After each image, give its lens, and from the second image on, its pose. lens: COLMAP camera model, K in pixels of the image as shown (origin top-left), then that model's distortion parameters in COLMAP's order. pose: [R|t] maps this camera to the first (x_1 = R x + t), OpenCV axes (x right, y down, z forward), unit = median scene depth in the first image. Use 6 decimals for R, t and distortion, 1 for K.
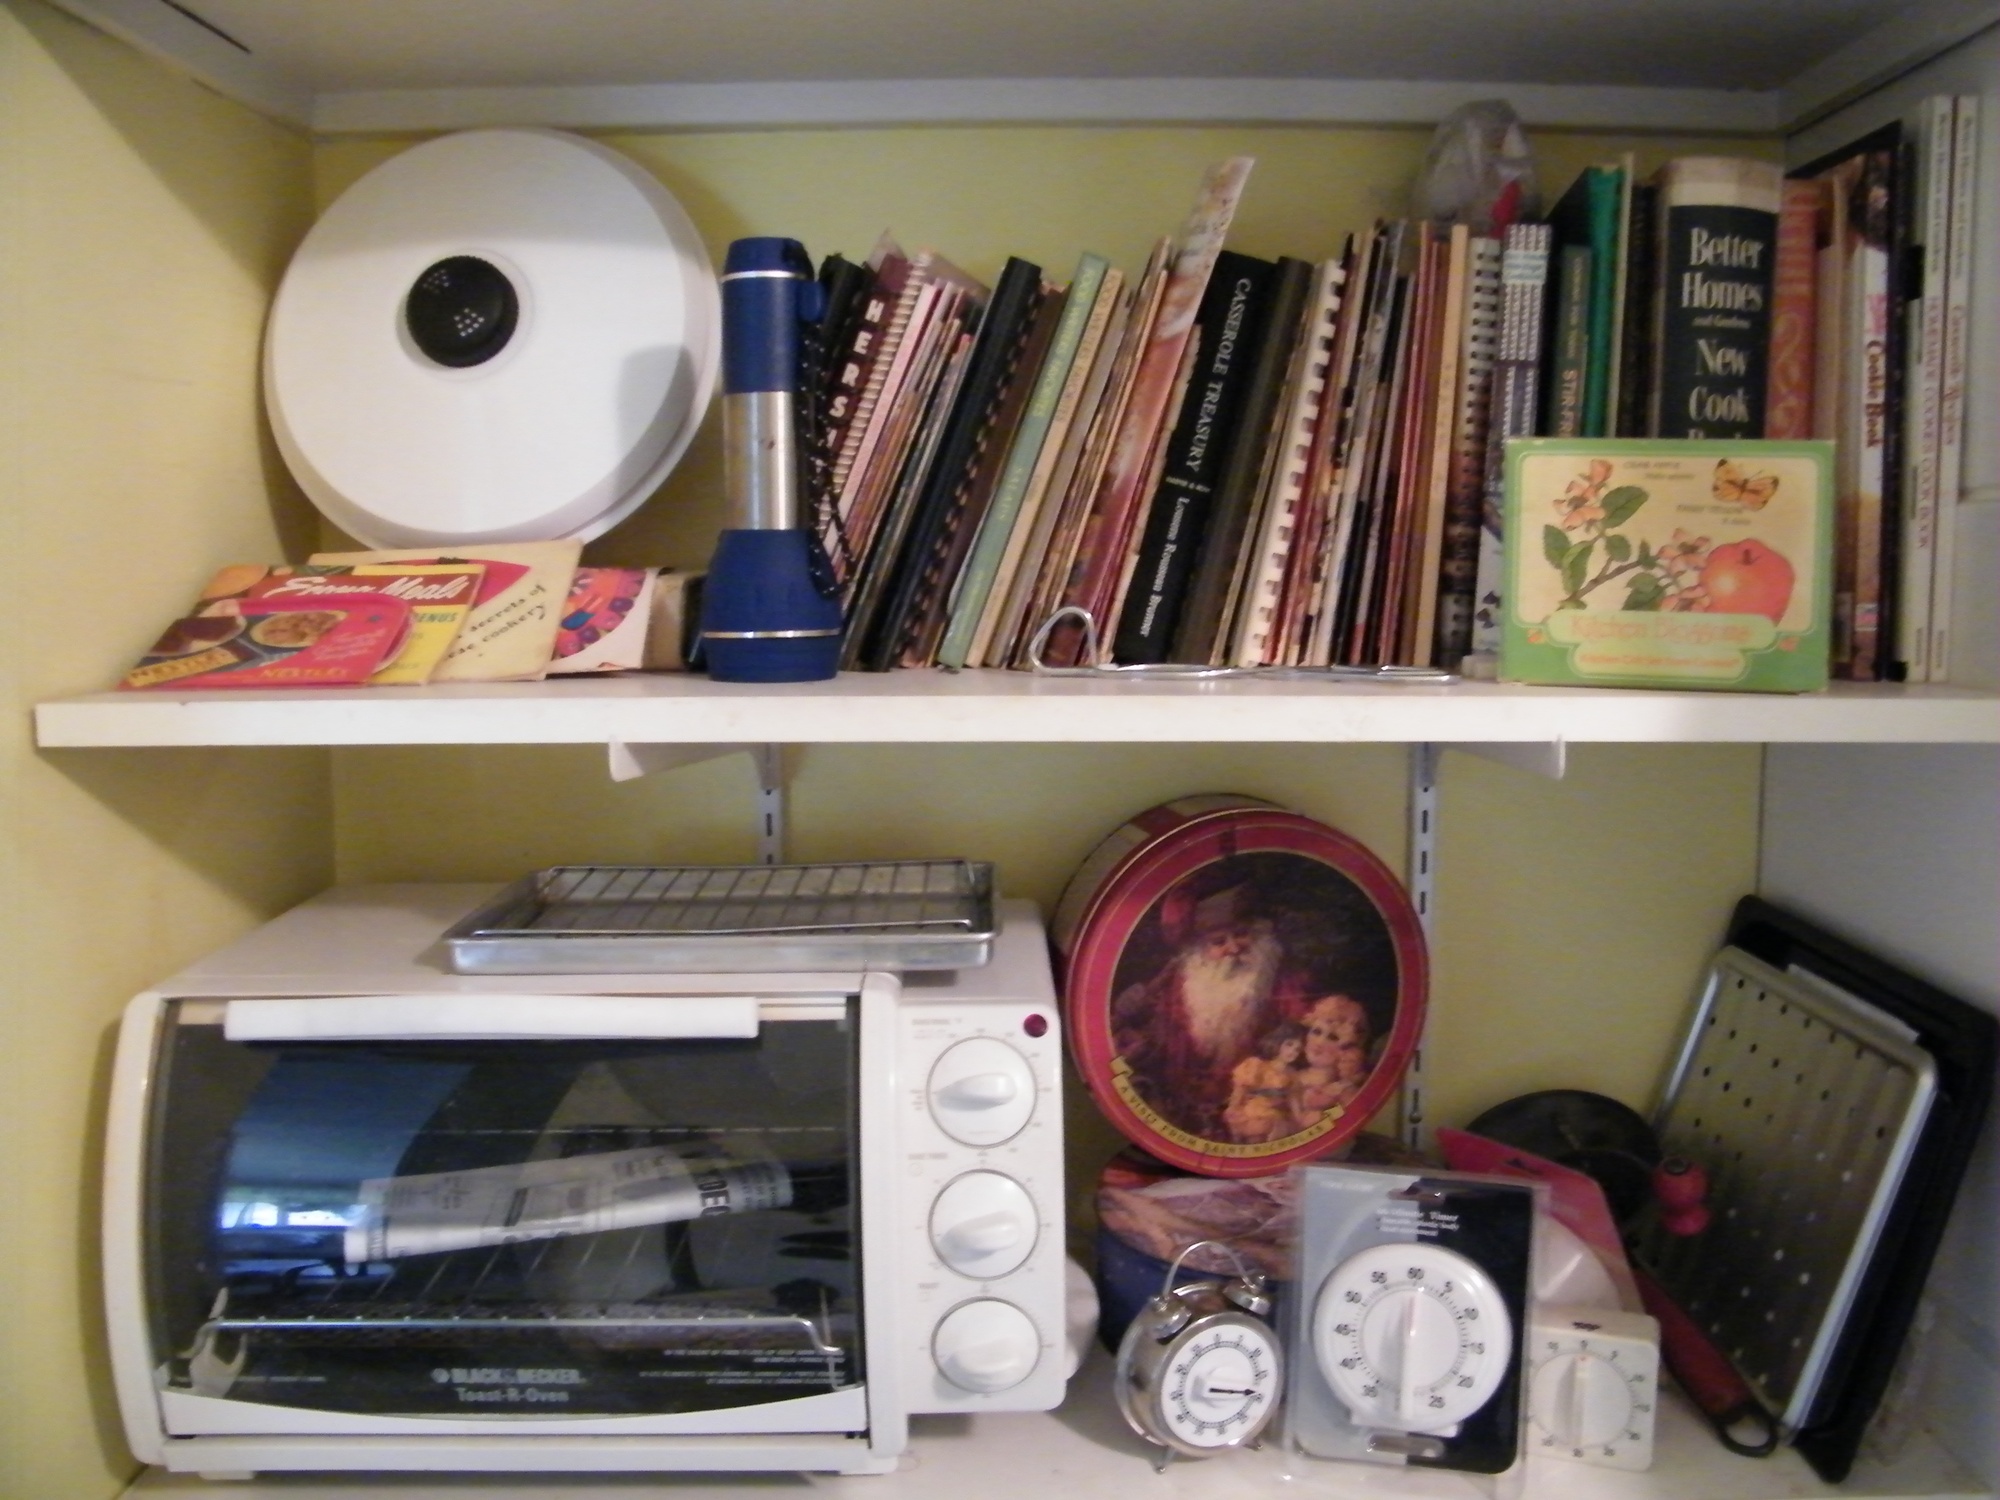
lens RADIAL K [[1916.2, 0, 1047.8], [0, 1916.2, 743.2], [0, 0, 1]] dist [-0.160286, 0.233263]
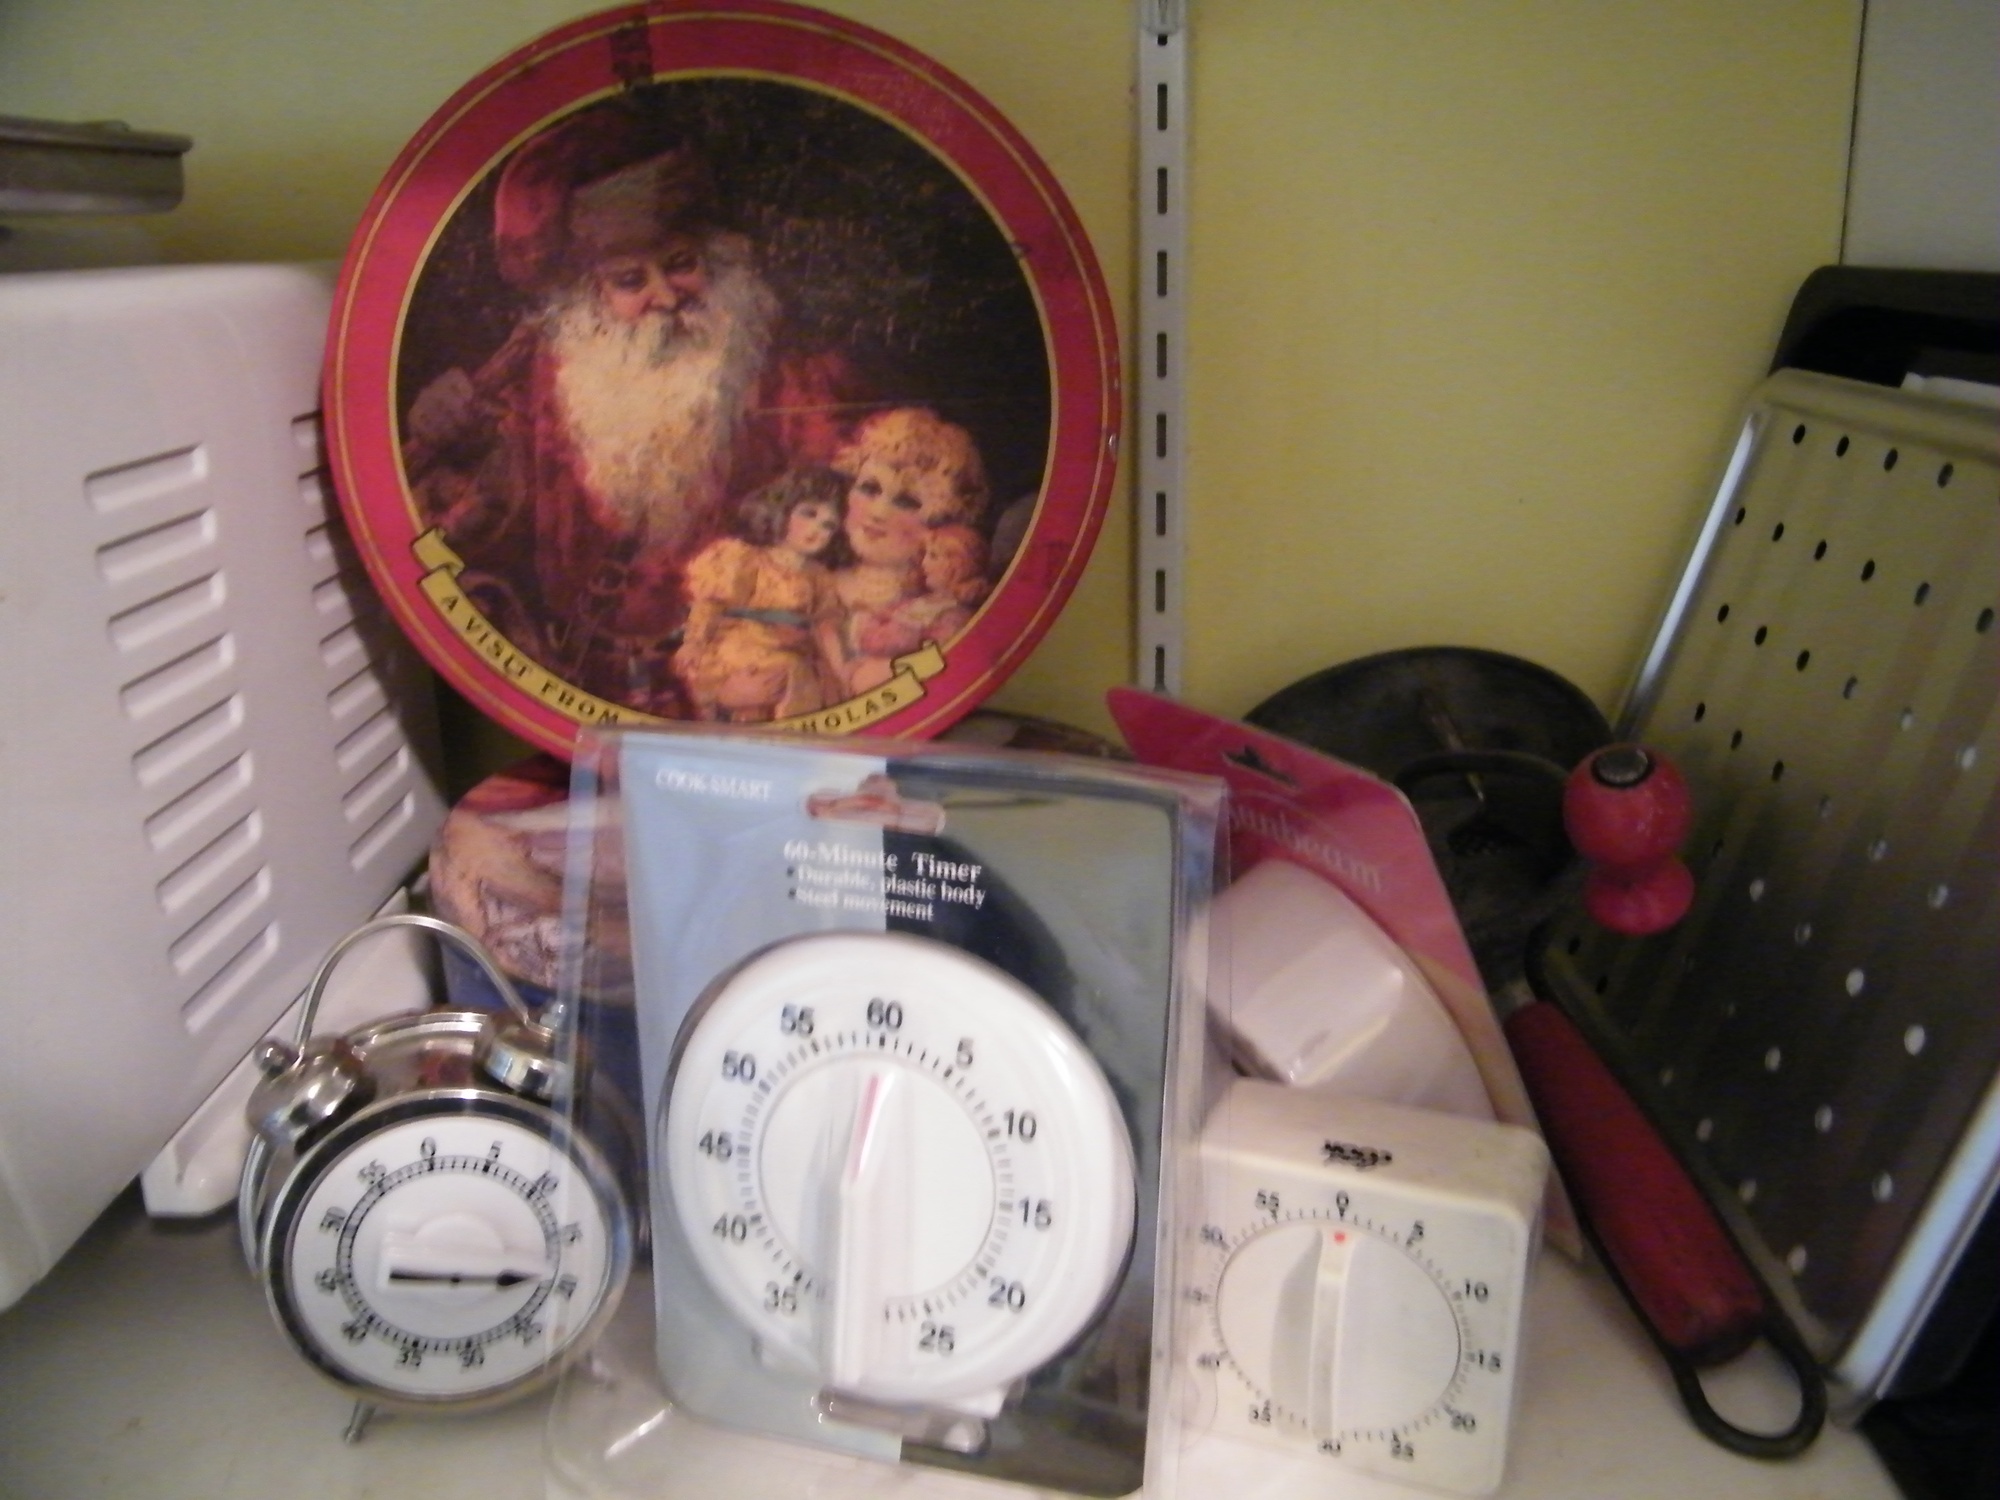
lens RADIAL K [[1718.7, 0, 1073.3], [0, 1718.7, 753.7], [0, 0, 1]] dist [-0.184891, 0.167675]
pose [[0.998068, 0.006583, -0.061782, 0.237526], [0.003077, 0.987914, 0.154975, 0.164676], [0.062056, -0.154866, 0.985985, 0.628514]]
